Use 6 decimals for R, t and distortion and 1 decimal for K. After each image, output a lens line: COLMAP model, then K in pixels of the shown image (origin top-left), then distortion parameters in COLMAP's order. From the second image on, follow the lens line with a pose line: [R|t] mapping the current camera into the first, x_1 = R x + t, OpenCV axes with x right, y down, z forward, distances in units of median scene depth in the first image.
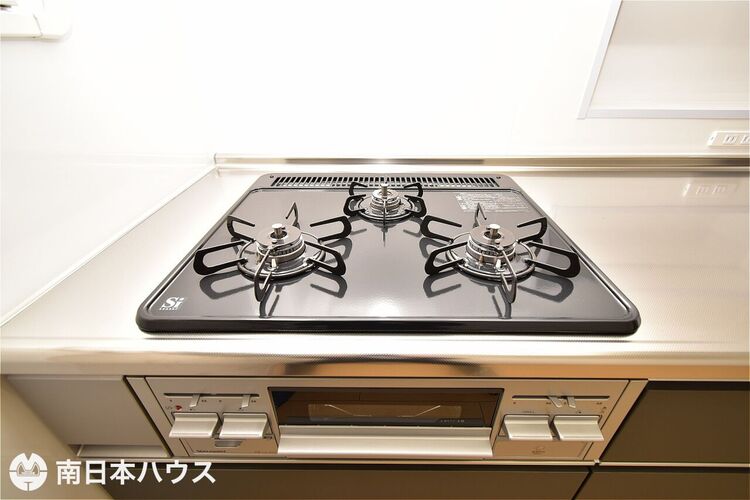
lens RADIAL K [[331.0, 0, 377.2], [0, 331.0, 249.4], [0, 0, 1]] dist [-0.000520, -0.000124]
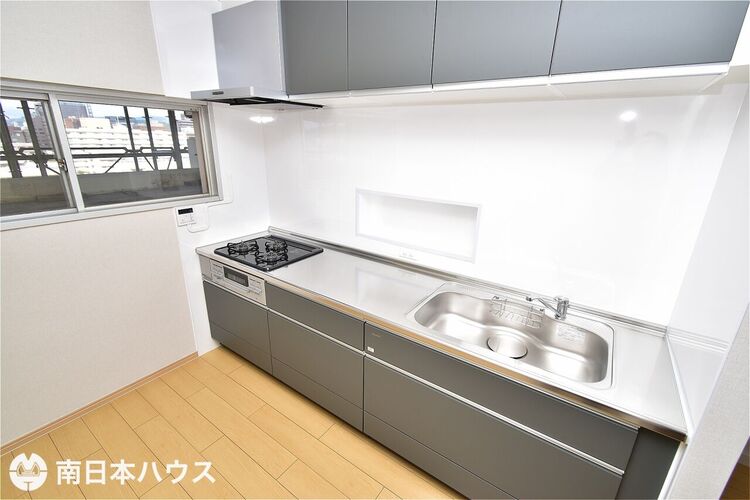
lens RADIAL K [[331.0, 0, 379.6], [0, 331.0, 248.0], [0, 0, 1]] dist [-0.000520, -0.000124]
pose [[0.828741, 0.197868, -0.523484, 3.944104], [-0.317837, 0.936323, -0.149262, 0.093083], [0.460616, 0.290082, 0.838859, -2.137904]]
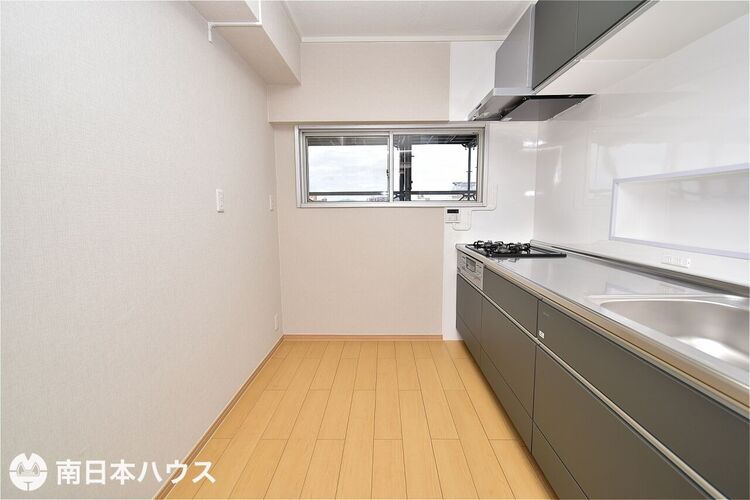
lens RADIAL K [[331.0, 0, 378.7], [0, 331.0, 249.3], [0, 0, 1]] dist [-0.000520, -0.000124]
pose [[-0.008939, 0.120523, -0.992670, 4.963950], [-0.517585, 0.848824, 0.107719, 0.391030], [0.855585, 0.514754, 0.054793, -0.711979]]
